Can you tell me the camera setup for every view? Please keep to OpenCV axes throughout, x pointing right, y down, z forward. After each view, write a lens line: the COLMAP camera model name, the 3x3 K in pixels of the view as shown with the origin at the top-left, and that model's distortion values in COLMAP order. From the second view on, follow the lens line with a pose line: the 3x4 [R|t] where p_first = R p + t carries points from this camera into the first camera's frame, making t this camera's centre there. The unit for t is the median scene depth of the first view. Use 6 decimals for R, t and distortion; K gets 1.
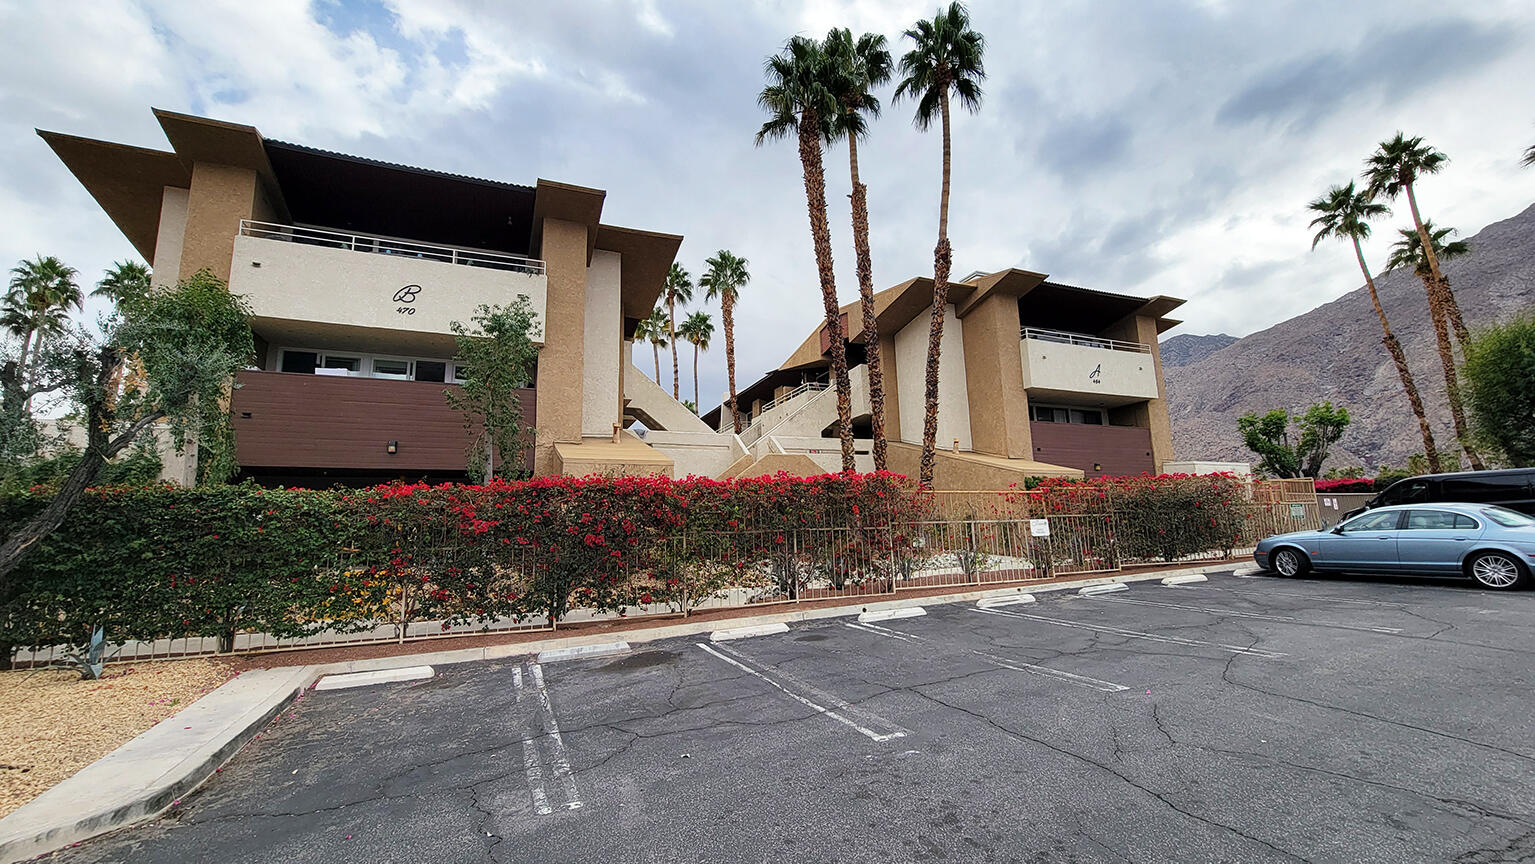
lens RADIAL K [[631.1, 0, 767.5], [0, 631.1, 432.0], [0, 0, 1]] dist [0.002443, 0.000285]
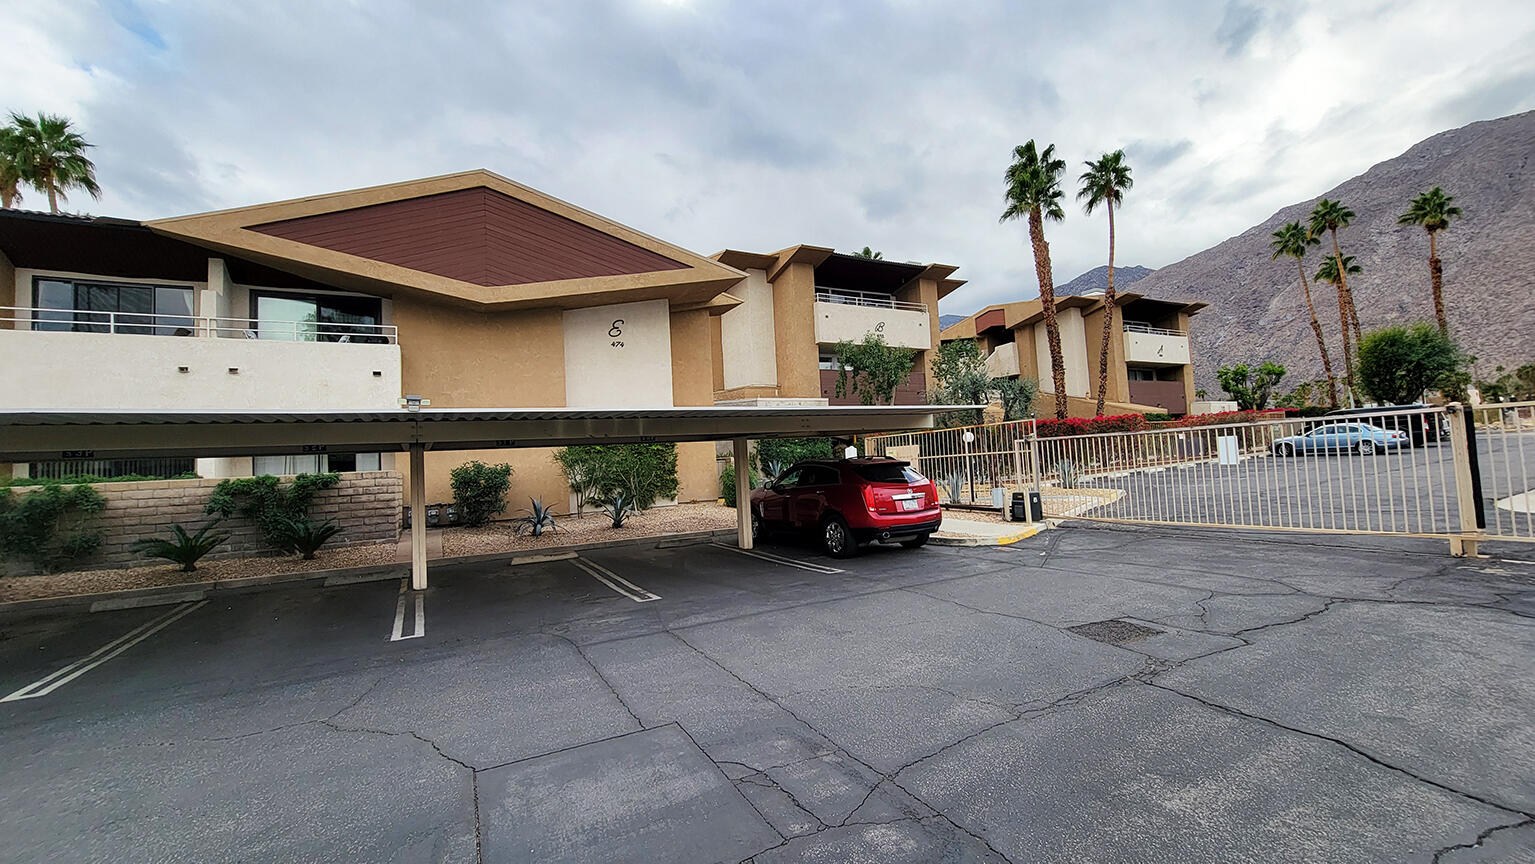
lens RADIAL K [[627.5, 0, 765.8], [0, 627.5, 428.2], [0, 0, 1]] dist [-0.003741, 0.000379]
pose [[0.995539, -0.018576, 0.092502, -0.644477], [0.009055, 0.994712, 0.102308, -0.062625], [-0.093914, -0.101014, 0.990443, -0.546917]]
